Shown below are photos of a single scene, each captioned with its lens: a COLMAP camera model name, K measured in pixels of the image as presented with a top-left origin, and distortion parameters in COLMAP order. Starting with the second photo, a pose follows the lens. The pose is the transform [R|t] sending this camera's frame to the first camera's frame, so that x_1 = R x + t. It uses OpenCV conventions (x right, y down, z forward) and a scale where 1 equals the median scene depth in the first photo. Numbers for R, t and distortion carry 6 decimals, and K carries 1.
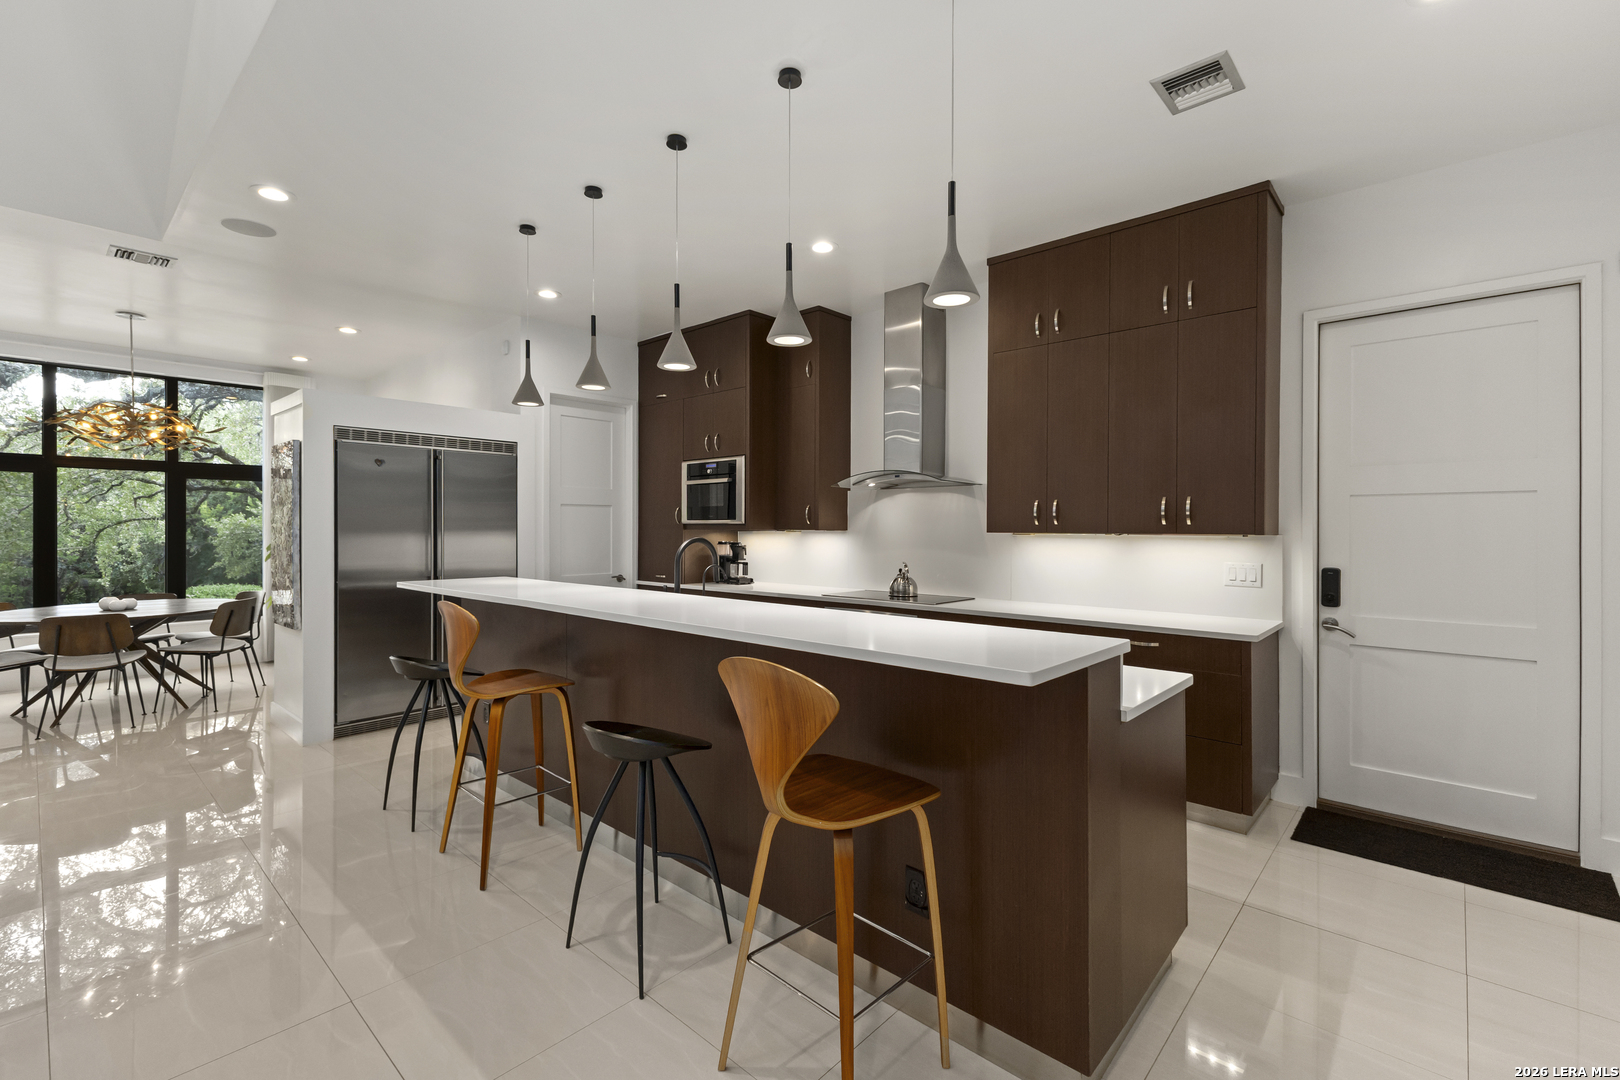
lens RADIAL K [[691.2, 0, 802.1], [0, 691.2, 530.5], [0, 0, 1]] dist [0.000198, -0.005781]
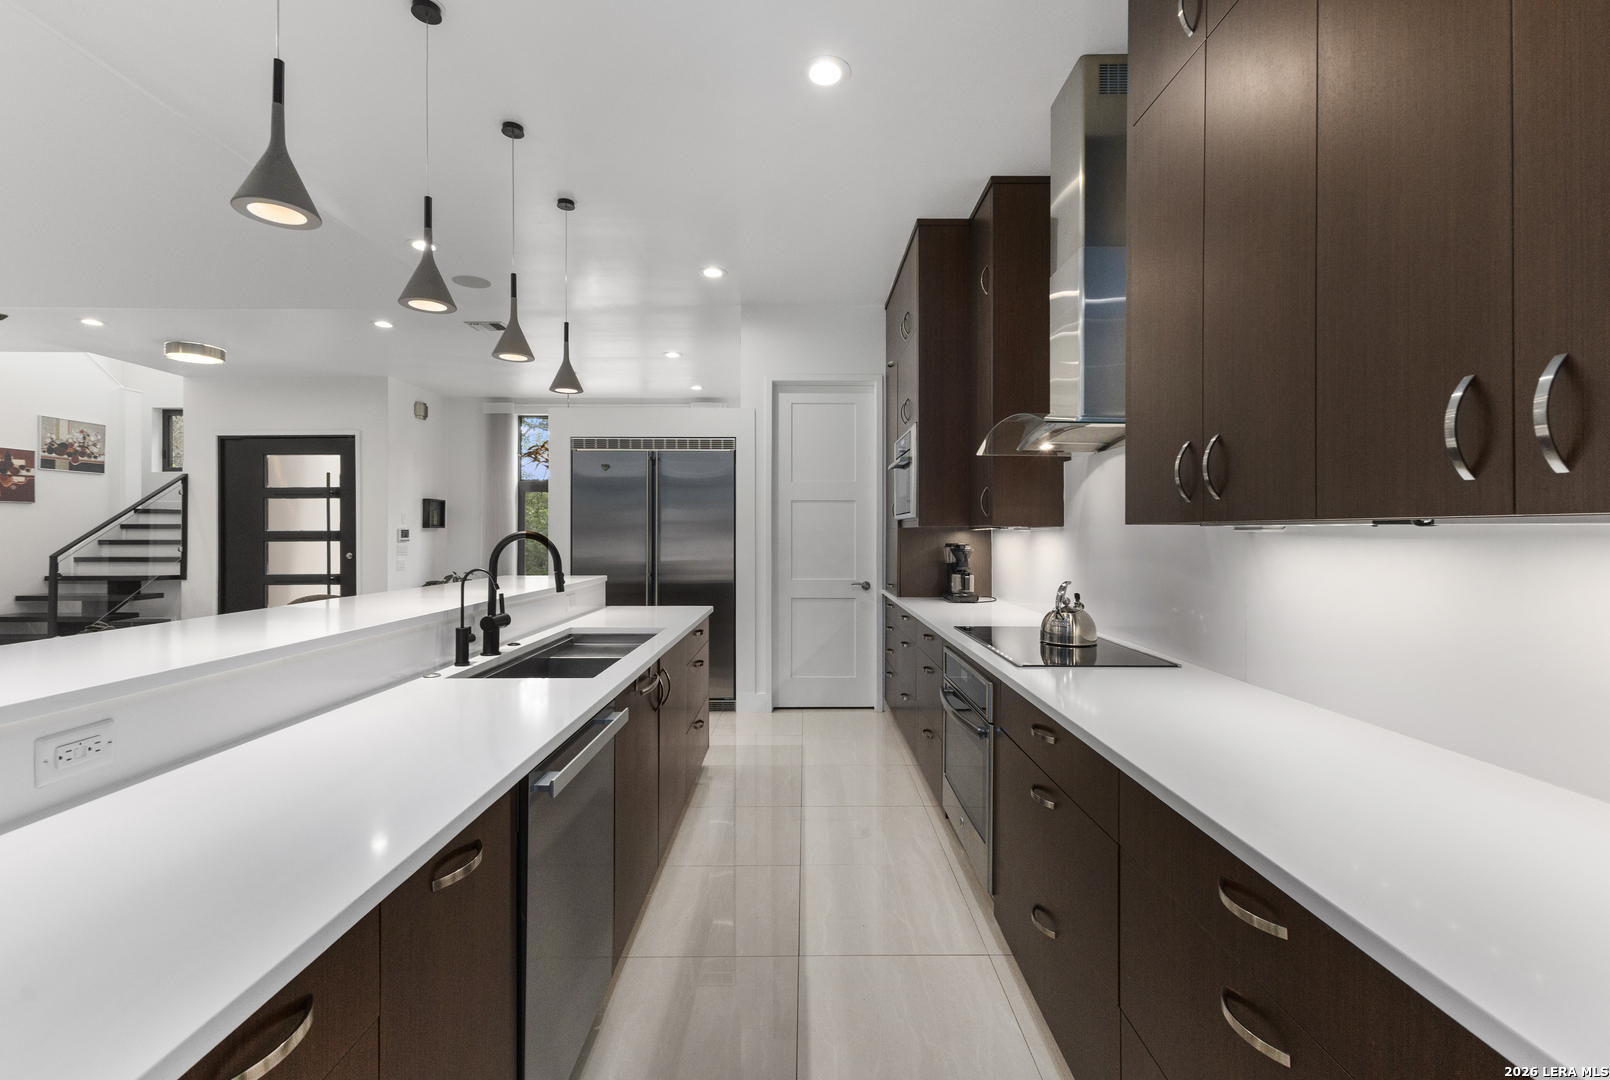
lens RADIAL K [[696.9, 0, 809.8], [0, 696.9, 525.7], [0, 0, 1]] dist [0.017216, -0.006595]
pose [[0.697421, -0.009601, -0.716597, 0.370709], [0.000284, 0.999914, -0.013120, 0.007771], [0.716661, 0.008947, 0.697364, 0.426450]]
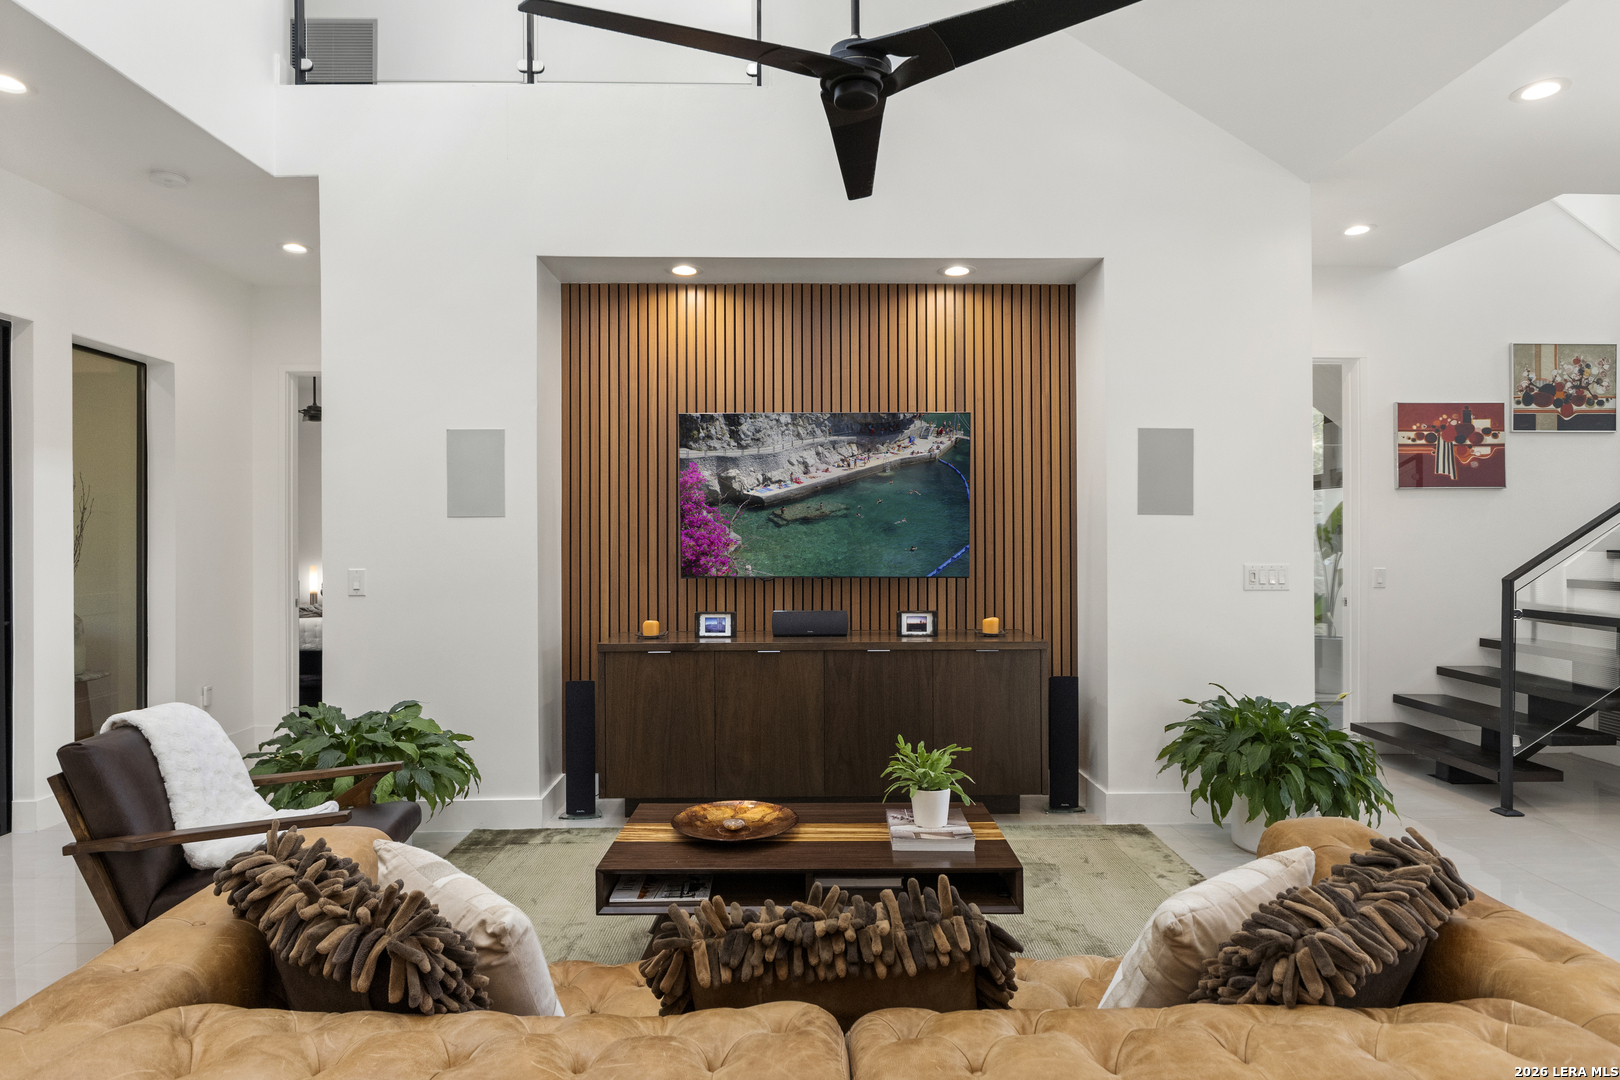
lens RADIAL K [[927.9, 0, 810.0], [0, 927.9, 540.0], [0, 0, 1]] dist [-0.000462, -0.000797]
pose [[-0.700155, 0.001277, -0.713989, -0.300368], [-0.003811, 0.999977, 0.005526, 0.003802], [0.713980, 0.006590, -0.700135, 0.484212]]
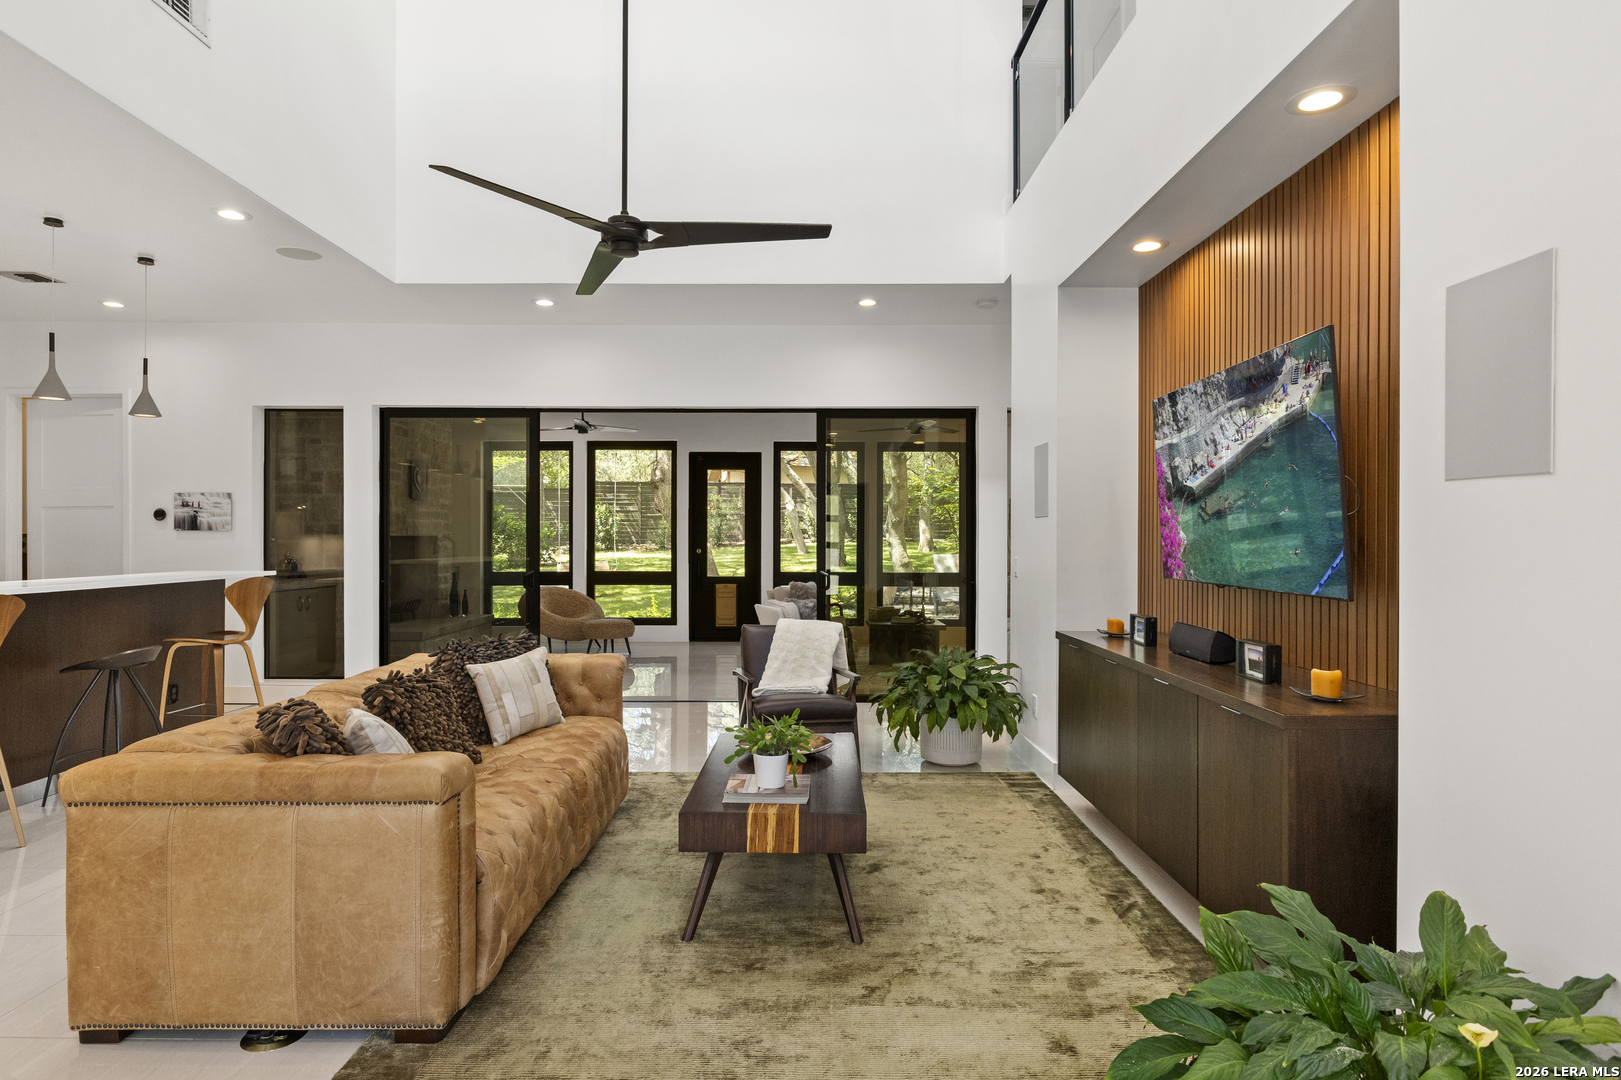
lens RADIAL K [[928.5, 0, 810.5], [0, 928.5, 540.0], [0, 0, 1]] dist [-0.000462, -0.000797]
pose [[-0.692097, 0.004571, 0.721790, -1.200480], [0.006588, 0.999978, -0.000015, 0.007309], [-0.721774, 0.004745, -0.692112, 0.561368]]
